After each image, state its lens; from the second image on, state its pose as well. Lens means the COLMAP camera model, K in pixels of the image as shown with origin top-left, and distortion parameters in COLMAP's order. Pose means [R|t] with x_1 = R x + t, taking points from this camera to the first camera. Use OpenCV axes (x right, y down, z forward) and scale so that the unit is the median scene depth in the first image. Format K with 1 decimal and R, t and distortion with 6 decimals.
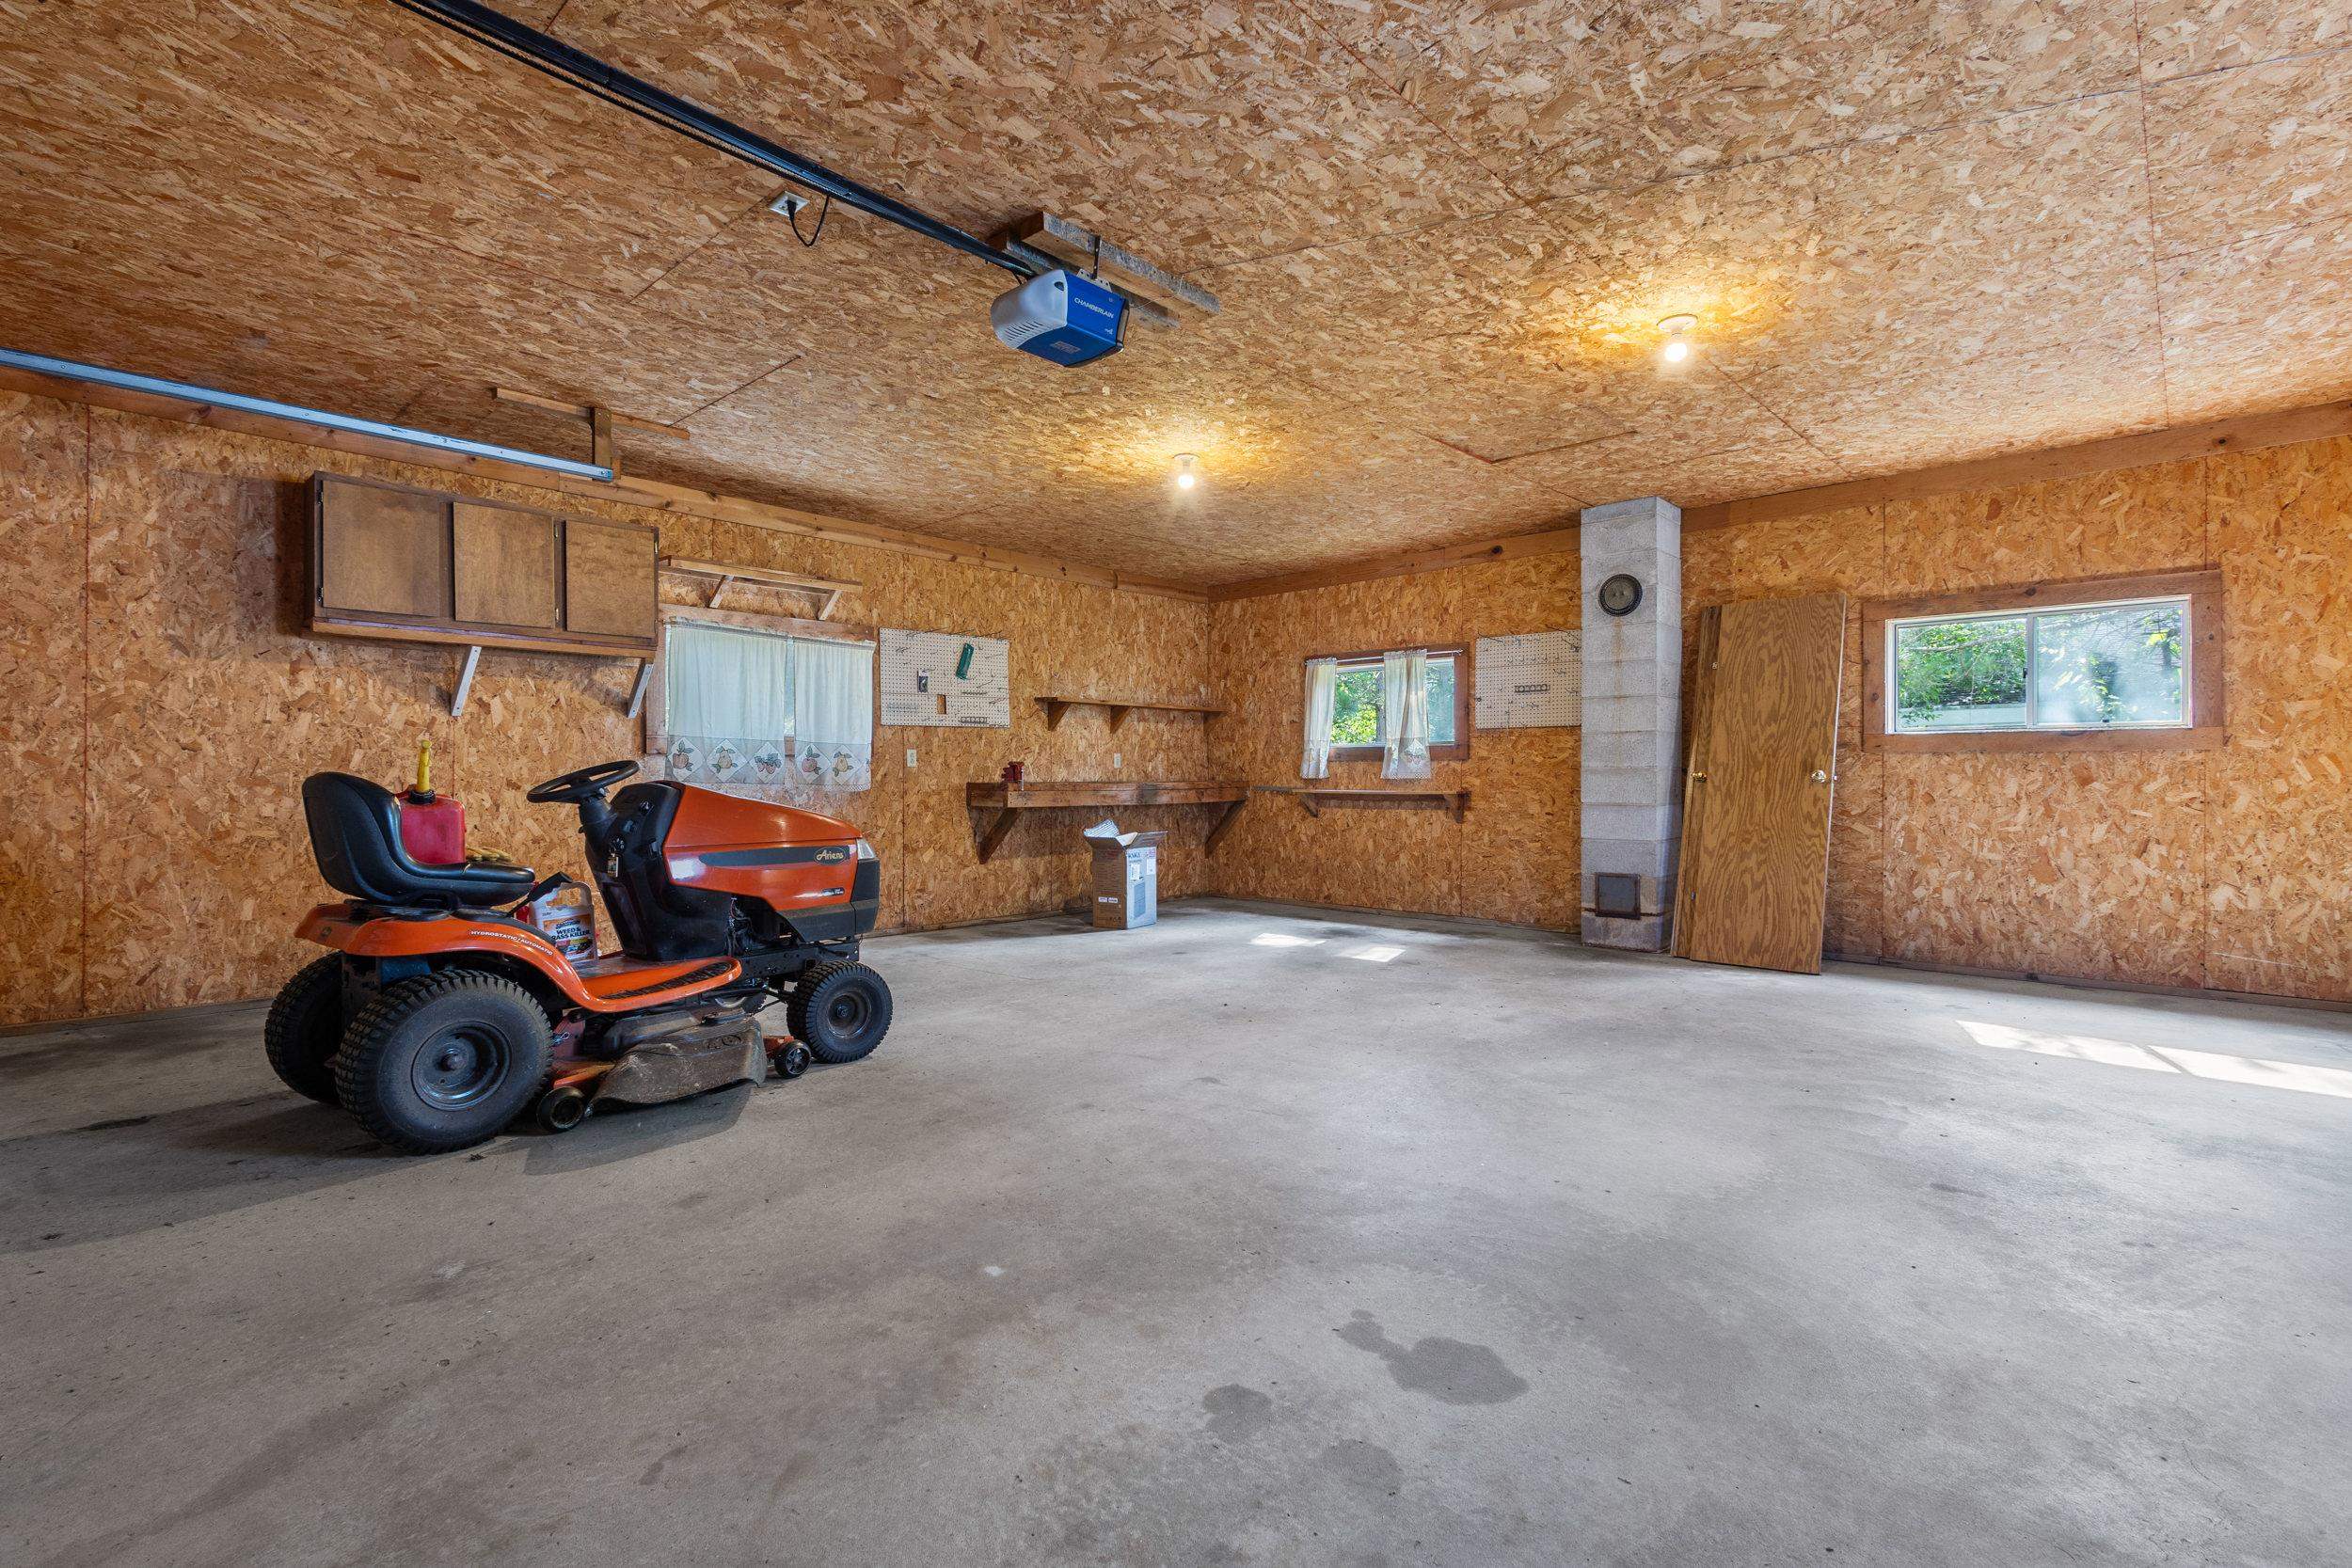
lens RADIAL K [[1087.1, 0, 1172.2], [0, 1087.1, 783.2], [0, 0, 1]] dist [0.002054, -0.000350]
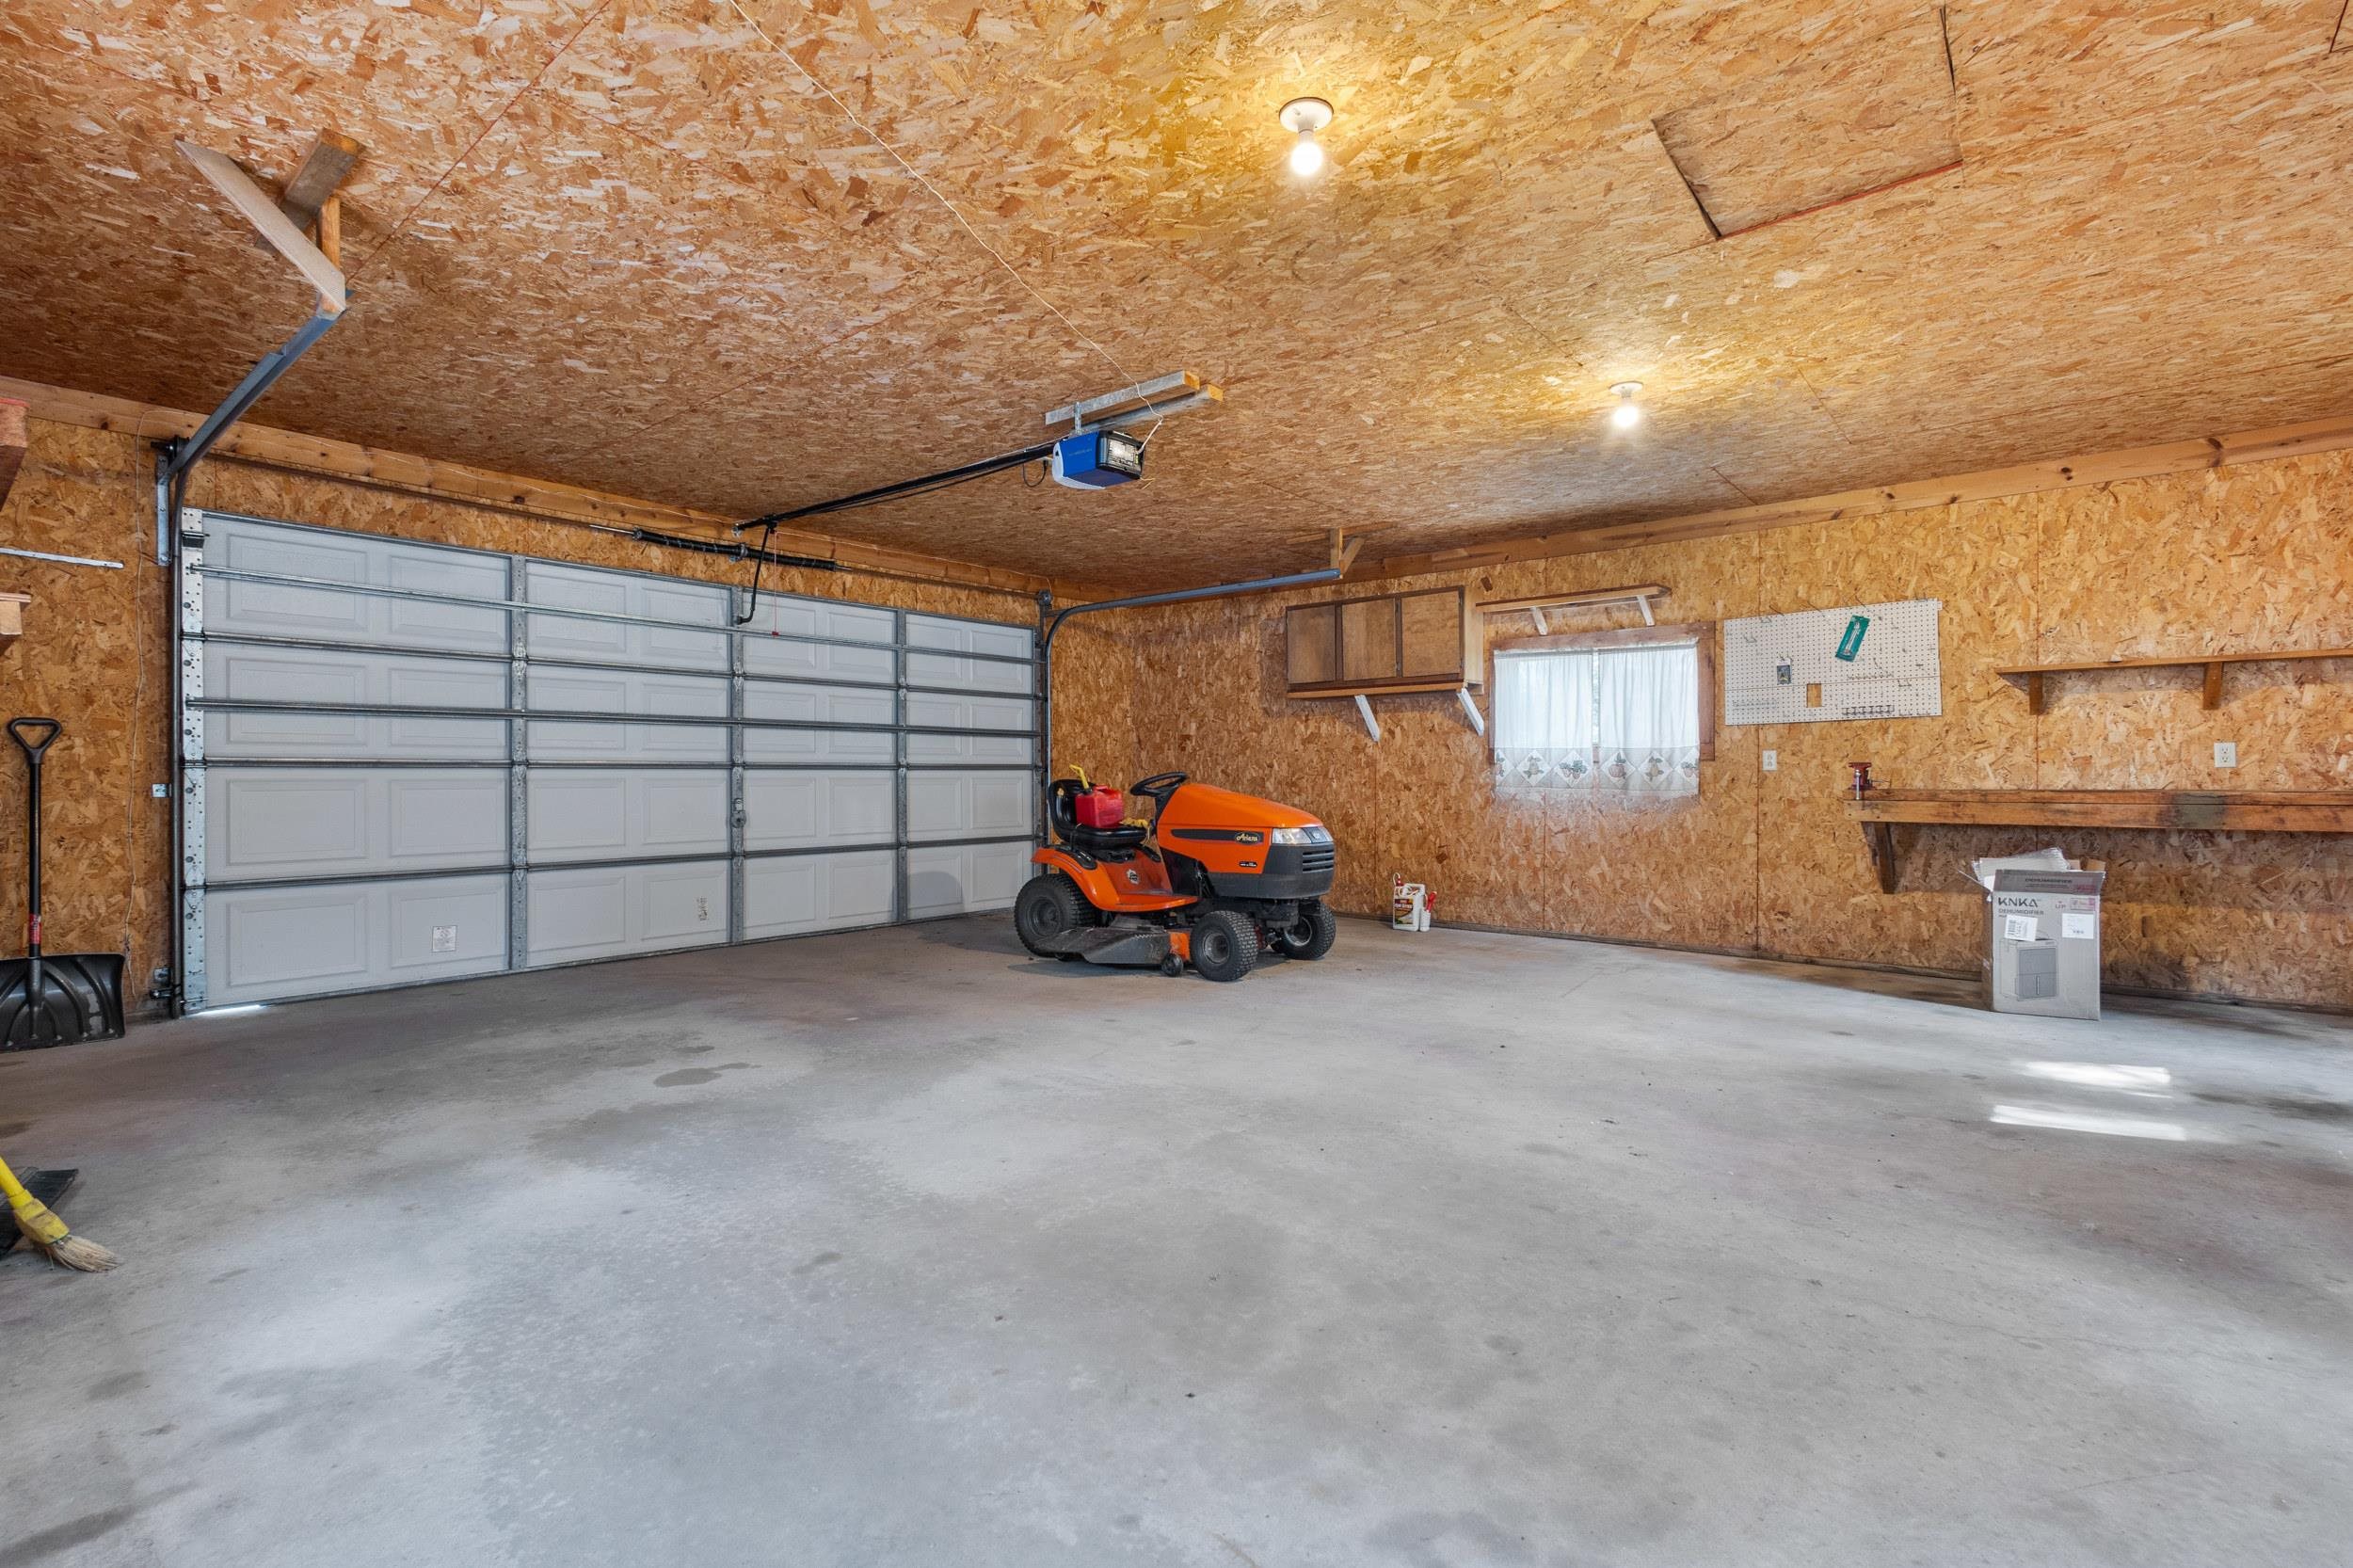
lens RADIAL K [[1087.7, 0, 1172.7], [0, 1087.7, 783.2], [0, 0, 1]] dist [0.002054, -0.000350]
pose [[0.041747, 0.002644, -0.999125, 0.615363], [-0.005611, 0.999981, 0.002411, -0.004144], [0.999112, 0.005506, 0.041761, 0.480686]]
